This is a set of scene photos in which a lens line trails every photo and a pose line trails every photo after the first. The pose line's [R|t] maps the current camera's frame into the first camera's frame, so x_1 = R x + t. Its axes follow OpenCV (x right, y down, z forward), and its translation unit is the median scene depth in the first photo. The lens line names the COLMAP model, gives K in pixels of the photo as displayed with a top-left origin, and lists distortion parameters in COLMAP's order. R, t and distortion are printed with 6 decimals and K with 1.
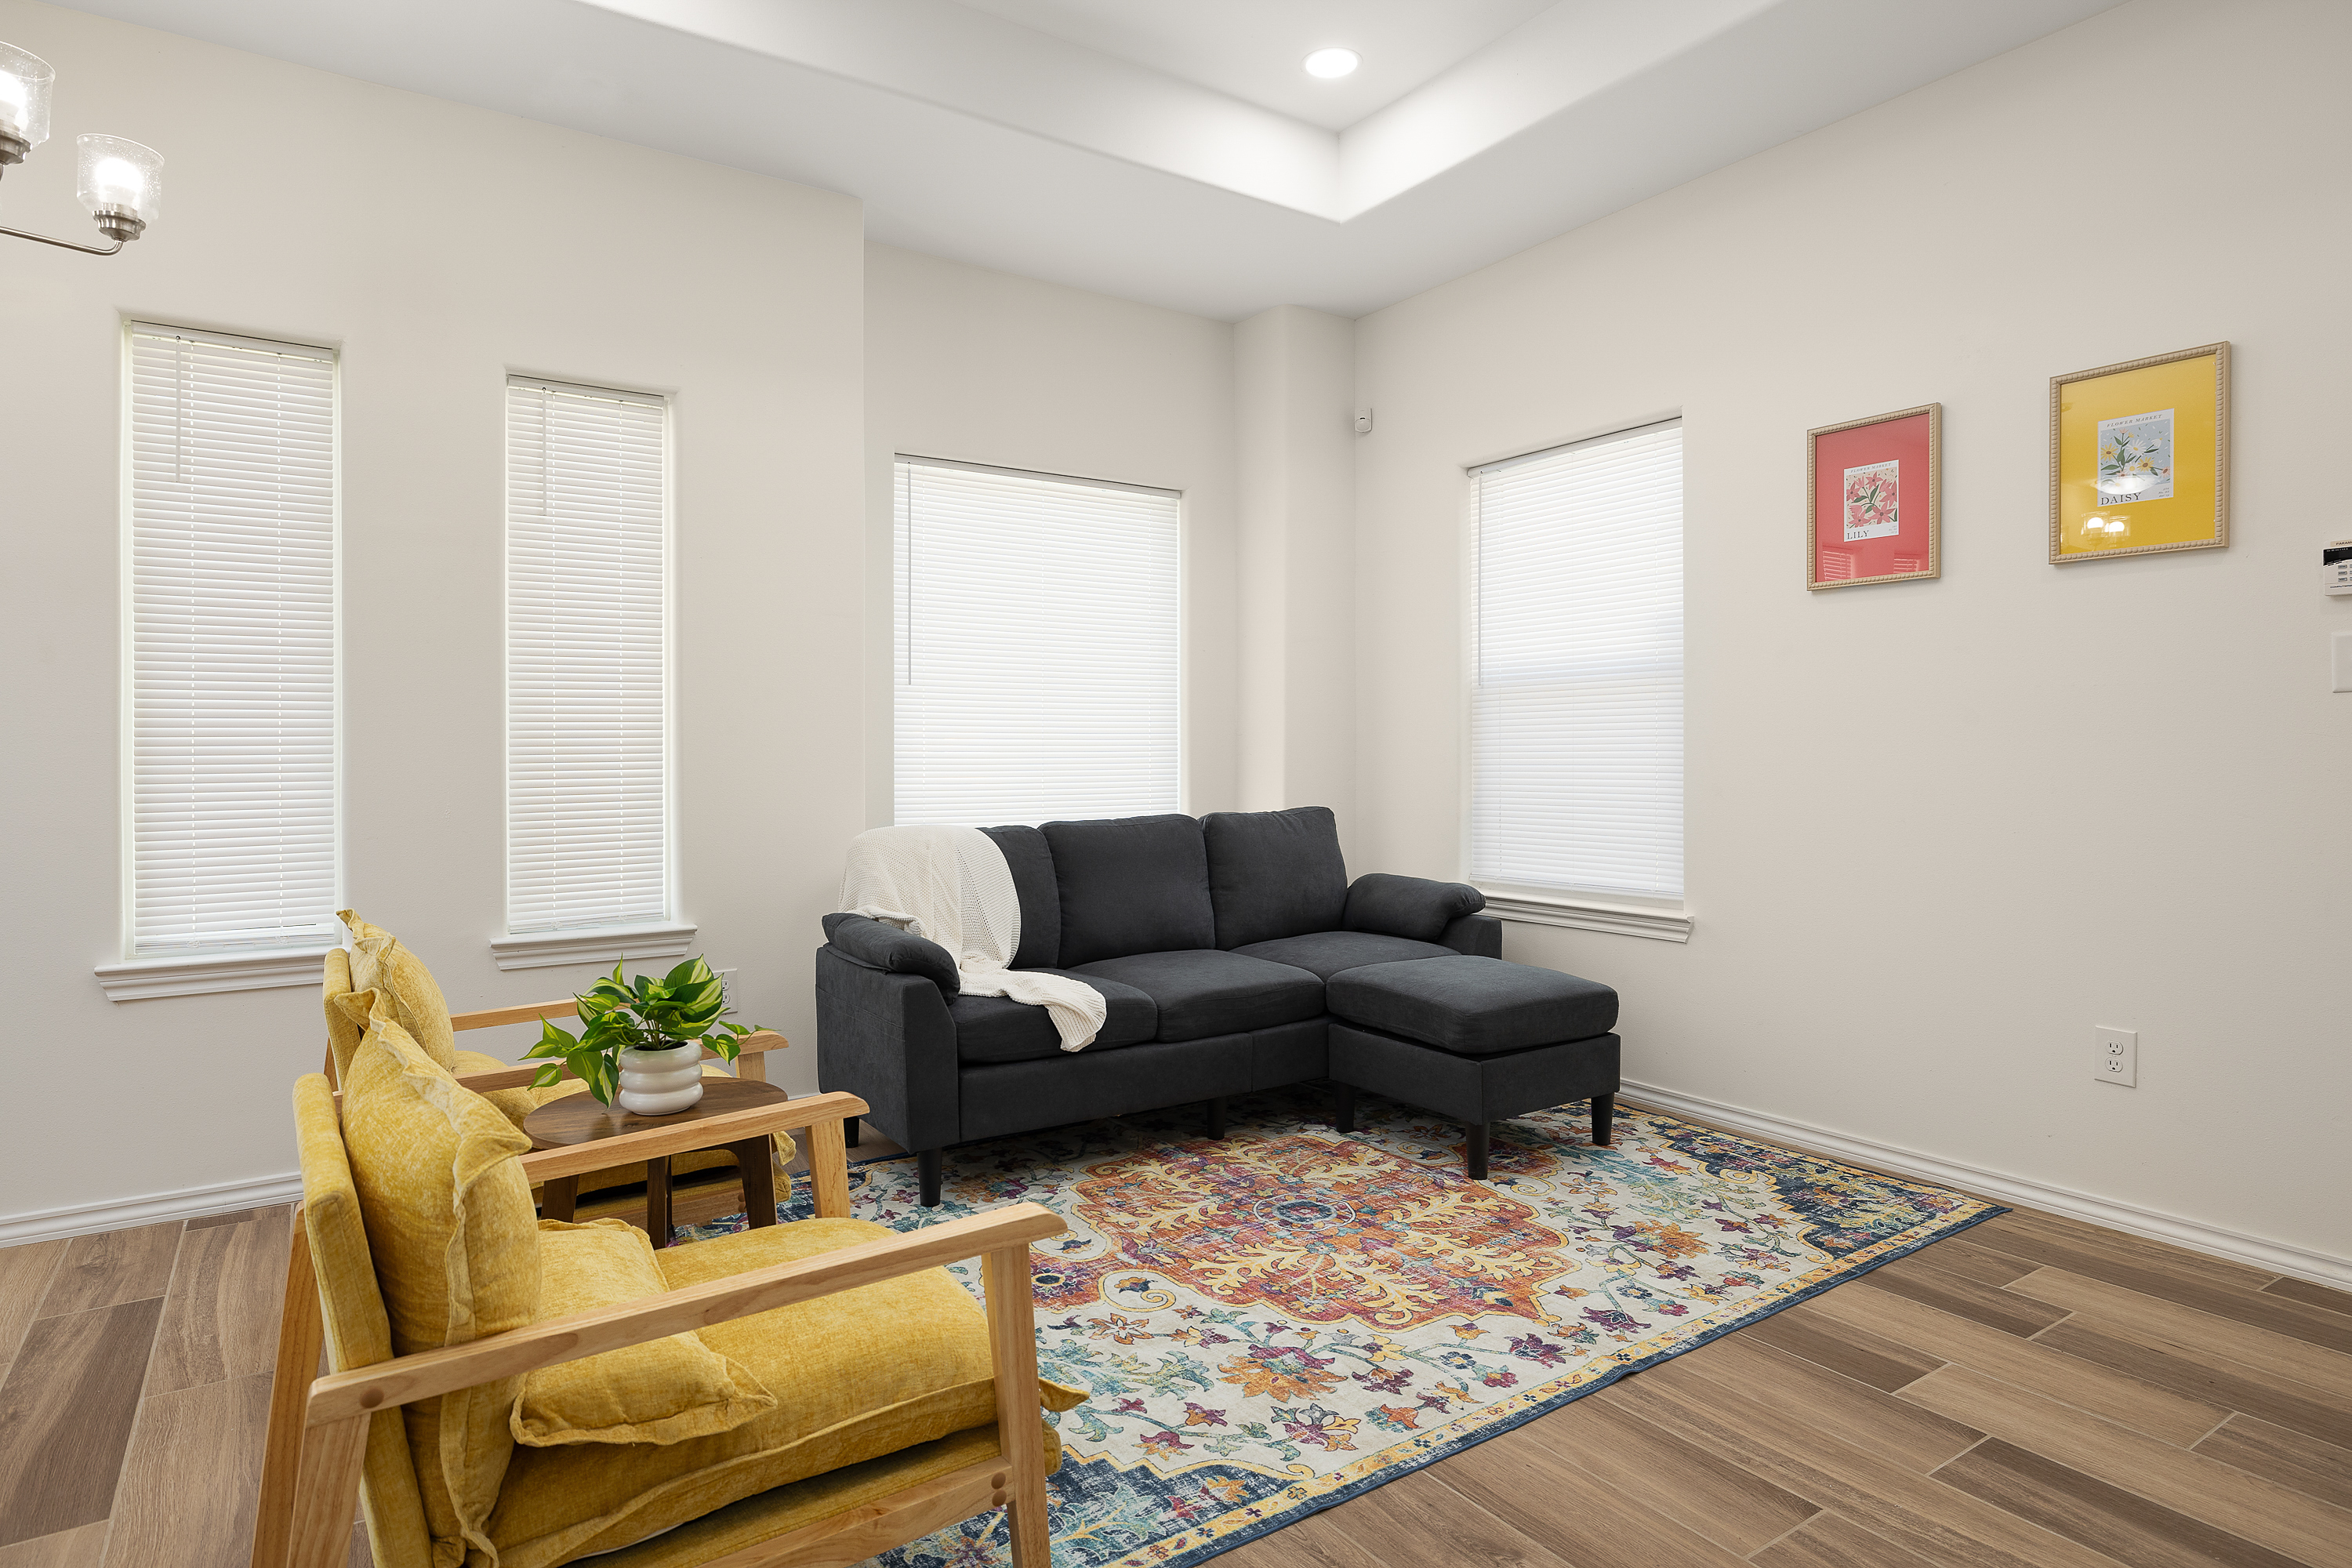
lens RADIAL K [[1271.2, 0, 1178.0], [0, 1271.2, 769.3], [0, 0, 1]] dist [0.000871, 0.000262]
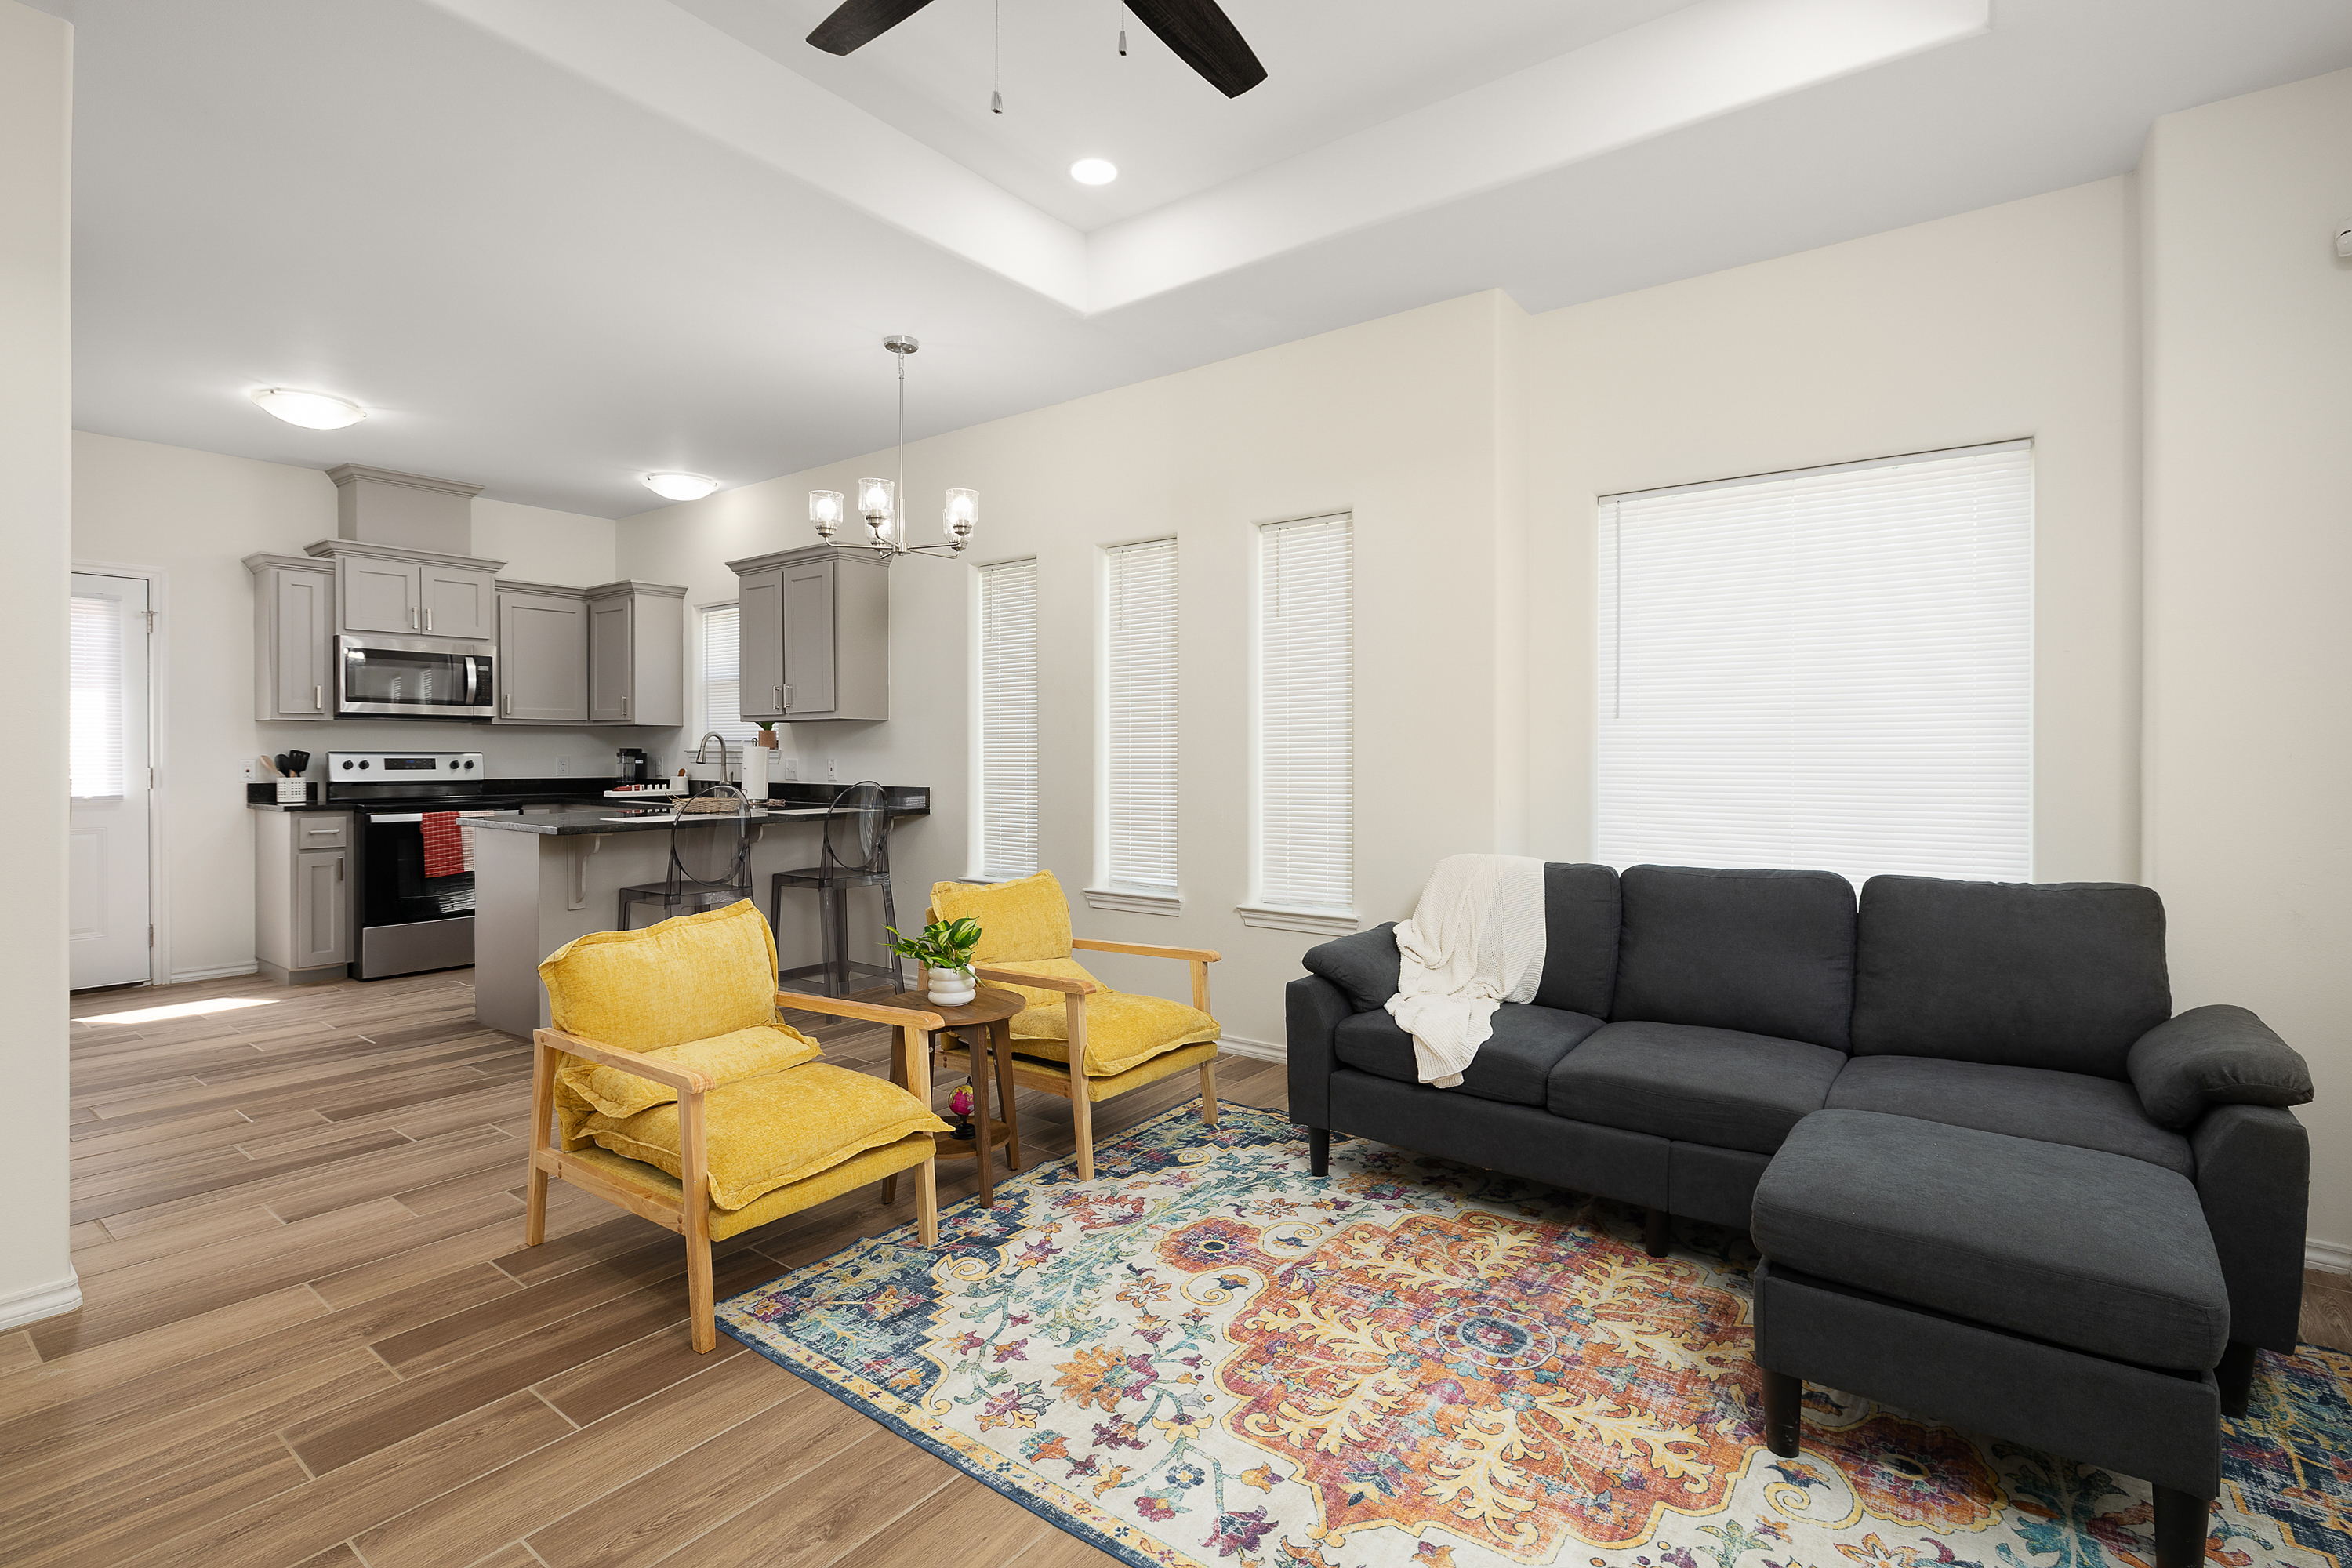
lens RADIAL K [[1098.2, 0, 1185.6], [0, 1098.2, 773.5], [0, 0, 1]] dist [-0.002867, -0.000231]
pose [[0.330506, 0.018268, -0.943627, 0.811327], [-0.011715, 0.999815, 0.015253, -0.048095], [0.943731, 0.006013, 0.330659, 0.618835]]
